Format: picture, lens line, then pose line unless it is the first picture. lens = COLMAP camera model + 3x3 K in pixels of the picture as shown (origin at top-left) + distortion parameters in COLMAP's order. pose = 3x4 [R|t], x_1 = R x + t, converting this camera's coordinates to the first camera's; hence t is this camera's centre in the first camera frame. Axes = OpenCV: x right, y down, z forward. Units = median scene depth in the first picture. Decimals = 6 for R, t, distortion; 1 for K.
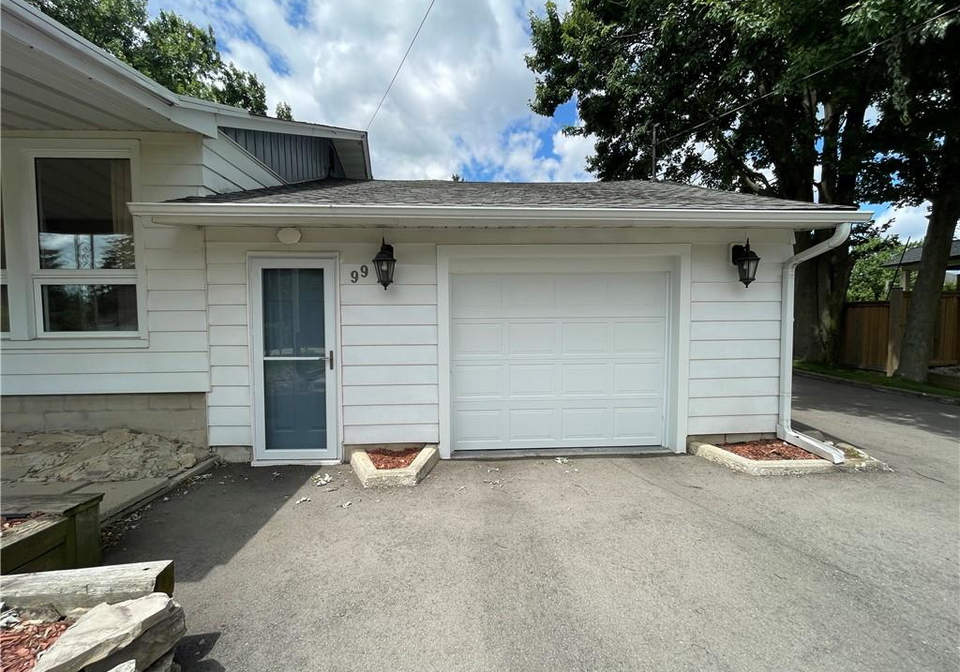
lens RADIAL K [[386.5, 0, 480.0], [0, 386.5, 336.0], [0, 0, 1]] dist [-0.000641, 0.000021]
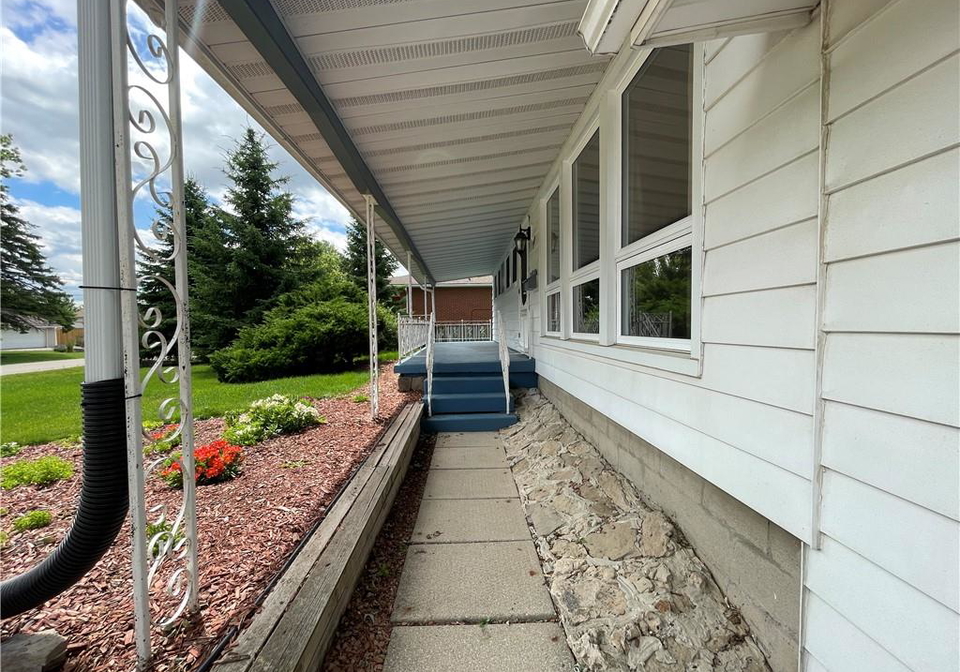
lens RADIAL K [[386.5, 0, 480.0], [0, 386.5, 336.0], [0, 0, 1]] dist [-0.000641, 0.000021]
pose [[0.002258, 0.035484, -0.999368, -0.382023], [-0.043908, 0.998410, 0.035351, -0.021485], [0.999033, 0.043801, 0.003812, 0.695895]]
